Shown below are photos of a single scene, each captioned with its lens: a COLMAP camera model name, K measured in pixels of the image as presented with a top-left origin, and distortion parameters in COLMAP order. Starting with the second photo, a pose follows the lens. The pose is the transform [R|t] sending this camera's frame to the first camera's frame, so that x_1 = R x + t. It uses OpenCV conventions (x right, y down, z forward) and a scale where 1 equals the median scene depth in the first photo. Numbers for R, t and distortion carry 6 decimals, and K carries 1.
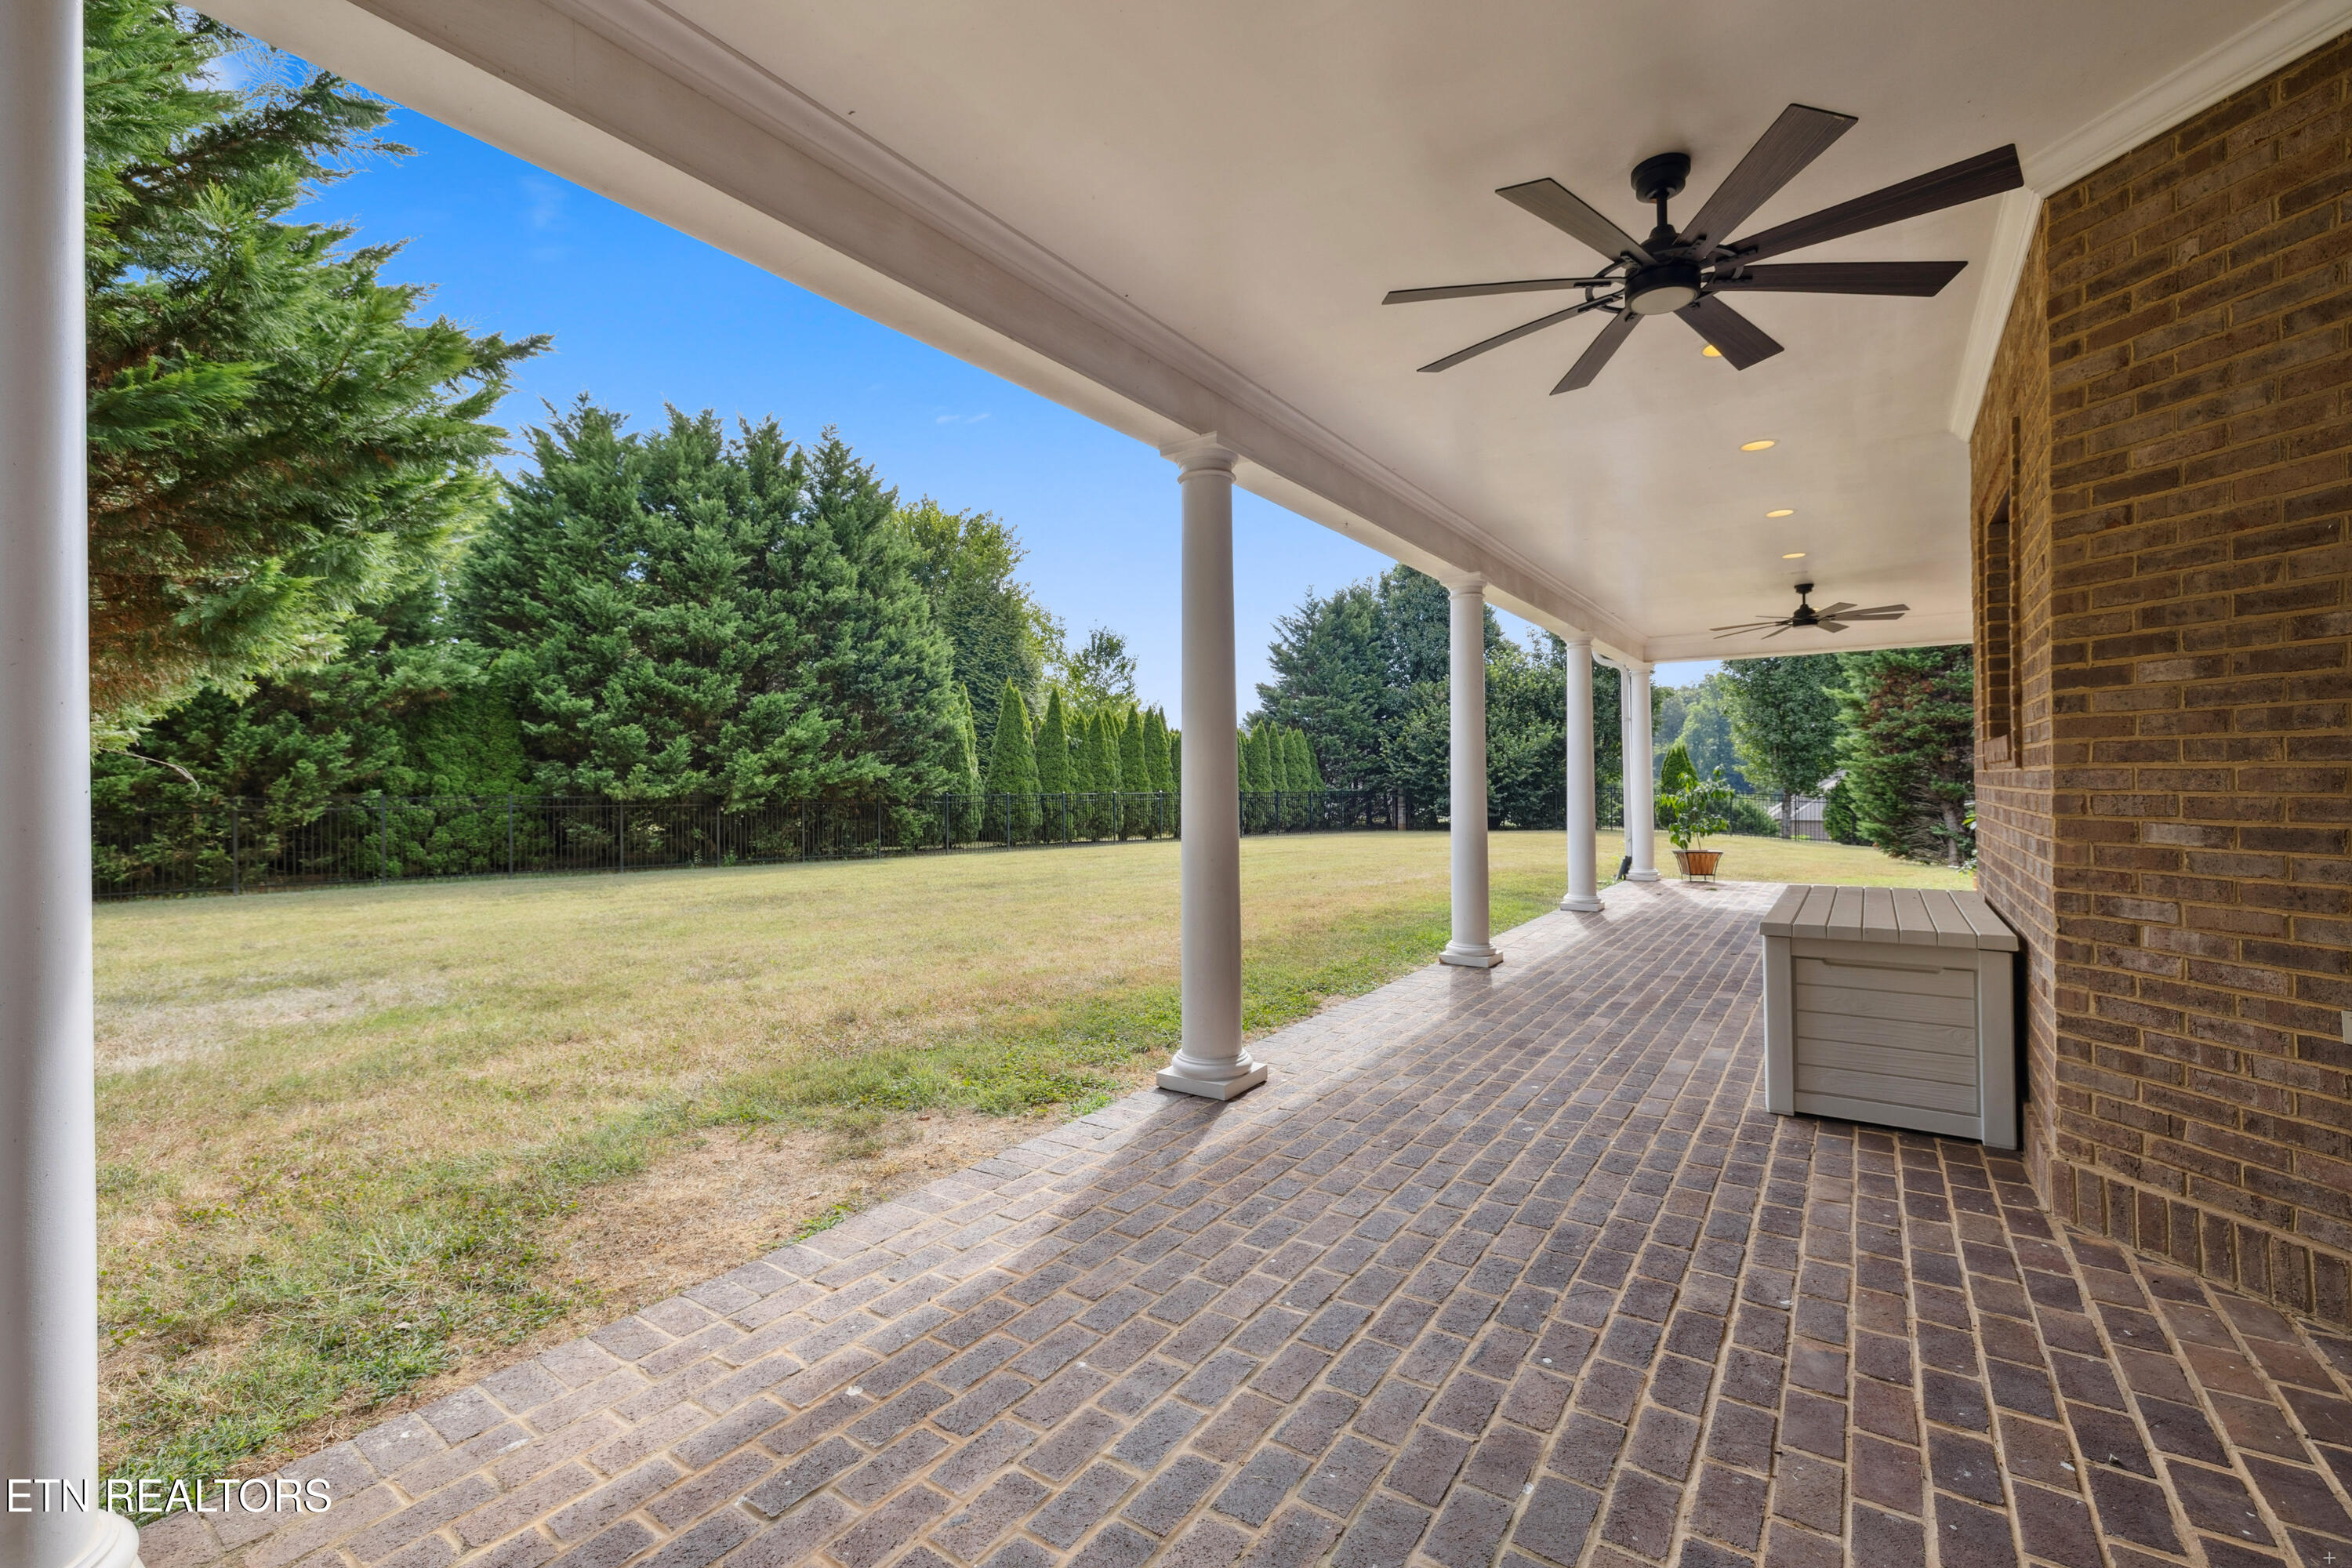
lens RADIAL K [[999.3, 0, 1157.2], [0, 999.3, 778.4], [0, 0, 1]] dist [0.002514, -0.000234]
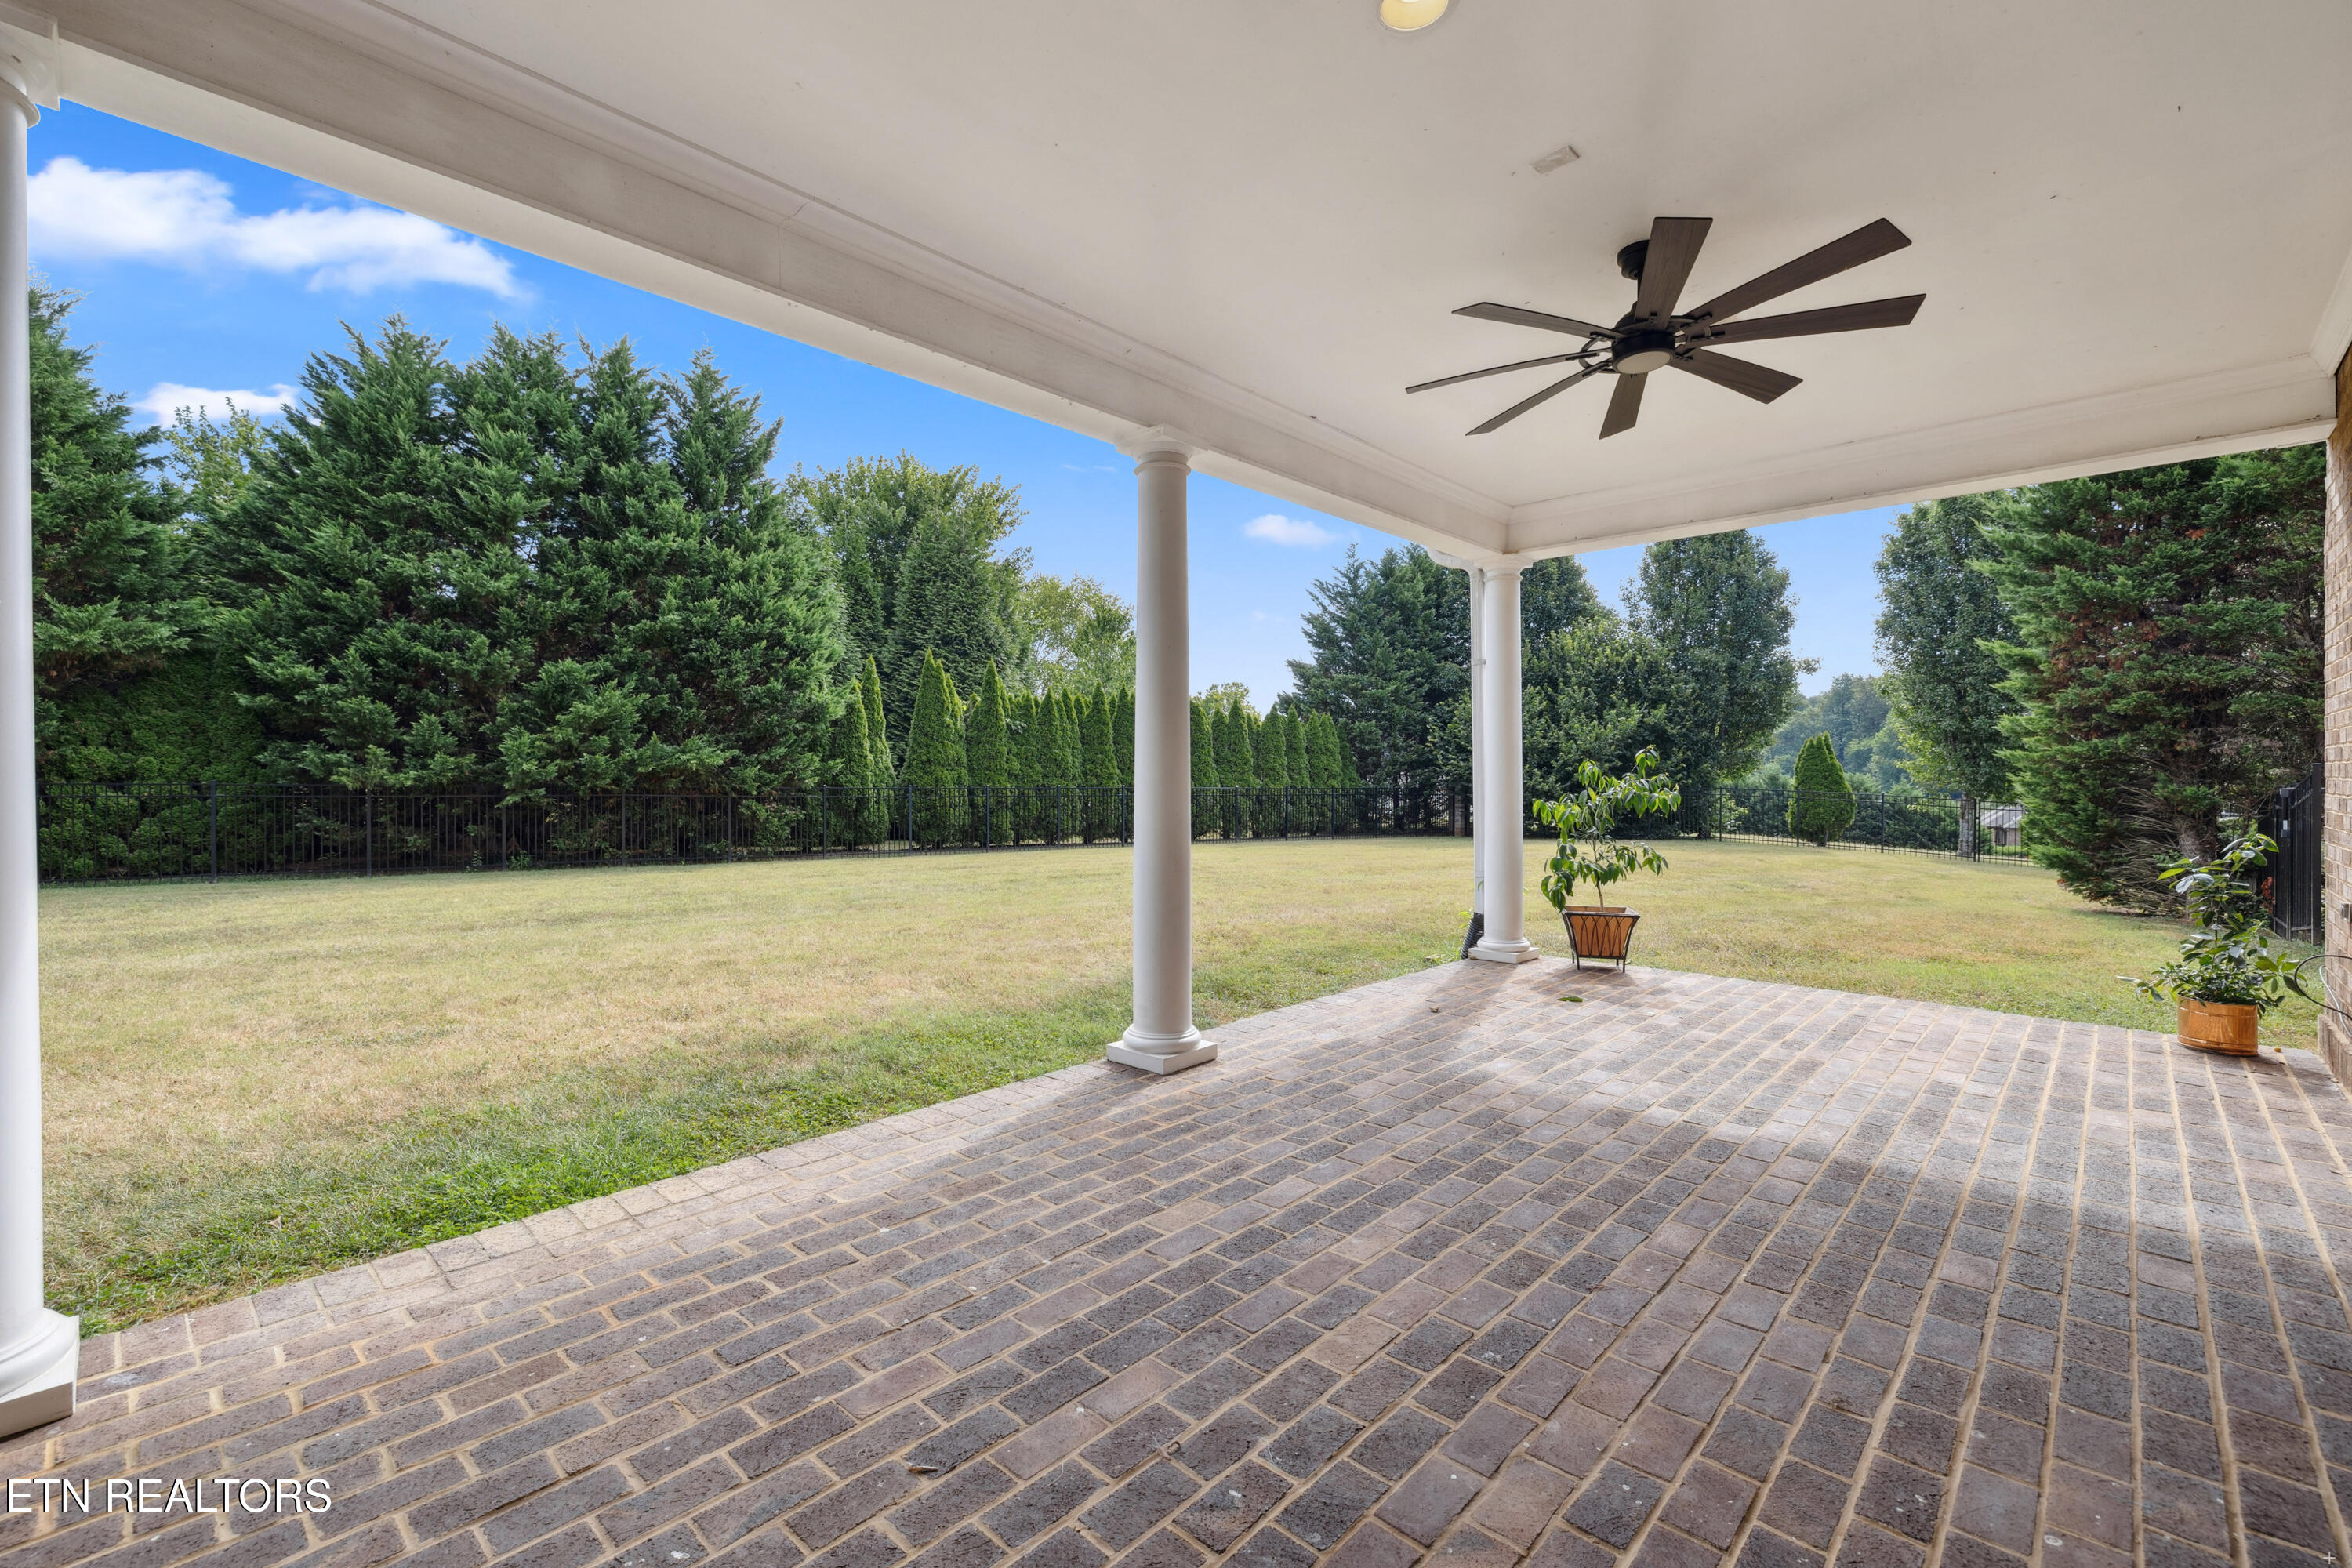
lens RADIAL K [[999.3, 0, 1157.2], [0, 999.3, 778.4], [0, 0, 1]] dist [0.002514, -0.000234]
pose [[0.988873, 0.009930, -0.148431, 0.207544], [-0.008863, 0.999930, 0.007845, 0.000463], [0.148498, -0.006442, 0.988892, 0.240271]]
